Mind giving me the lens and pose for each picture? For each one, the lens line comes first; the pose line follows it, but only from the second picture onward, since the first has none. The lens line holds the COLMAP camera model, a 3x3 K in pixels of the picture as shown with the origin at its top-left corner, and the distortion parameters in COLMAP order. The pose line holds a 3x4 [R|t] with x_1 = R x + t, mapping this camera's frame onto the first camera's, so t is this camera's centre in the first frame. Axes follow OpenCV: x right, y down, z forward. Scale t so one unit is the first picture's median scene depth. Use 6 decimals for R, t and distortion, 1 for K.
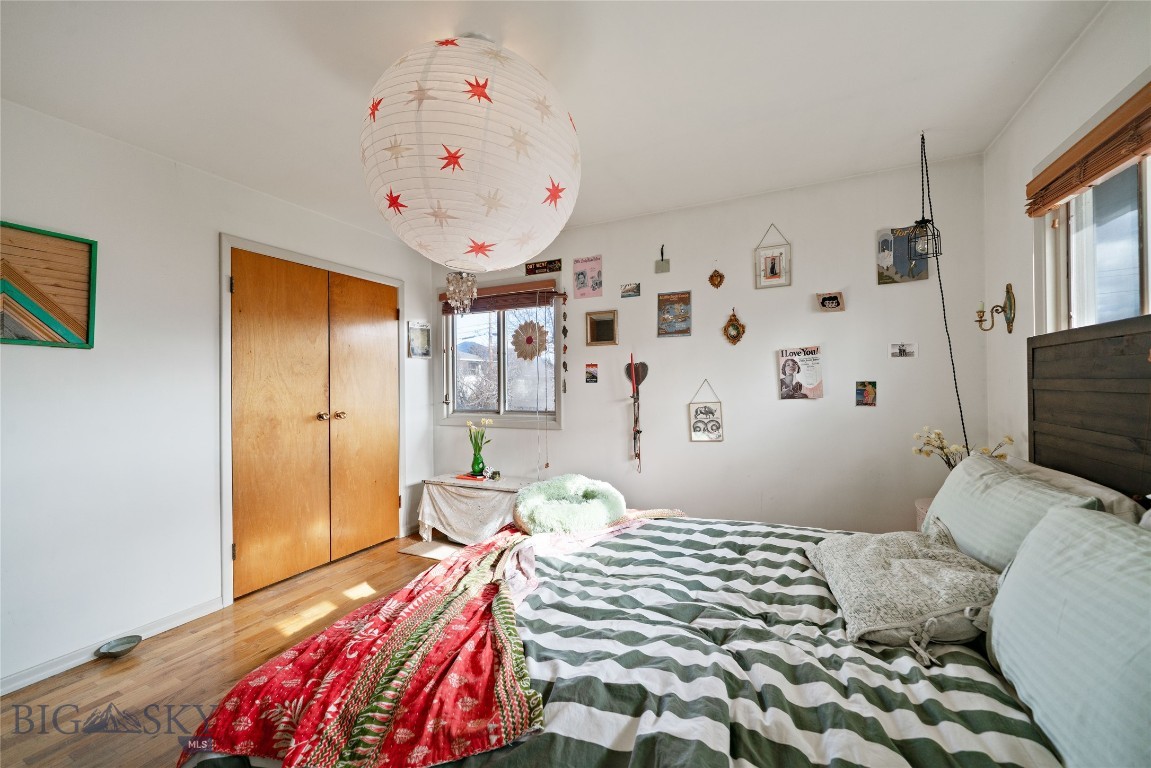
lens RADIAL K [[453.6, 0, 574.5], [0, 453.6, 382.4], [0, 0, 1]] dist [-0.000626, -0.000108]
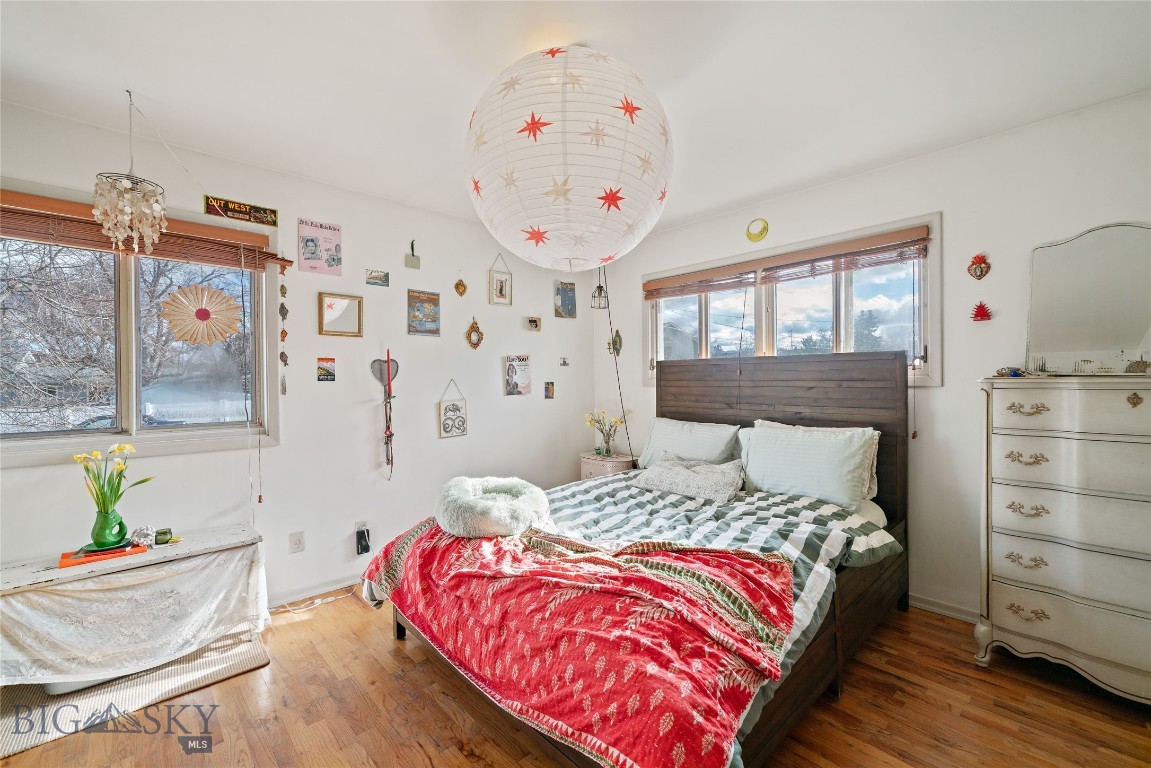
lens RADIAL K [[463.2, 0, 588.8], [0, 463.2, 381.9], [0, 0, 1]] dist [-0.000483, -0.000157]
pose [[0.359197, 0.007128, 0.933234, -0.636956], [-0.002126, 0.999974, -0.006820, 0.007236], [-0.933259, 0.000466, 0.359203, 0.316180]]
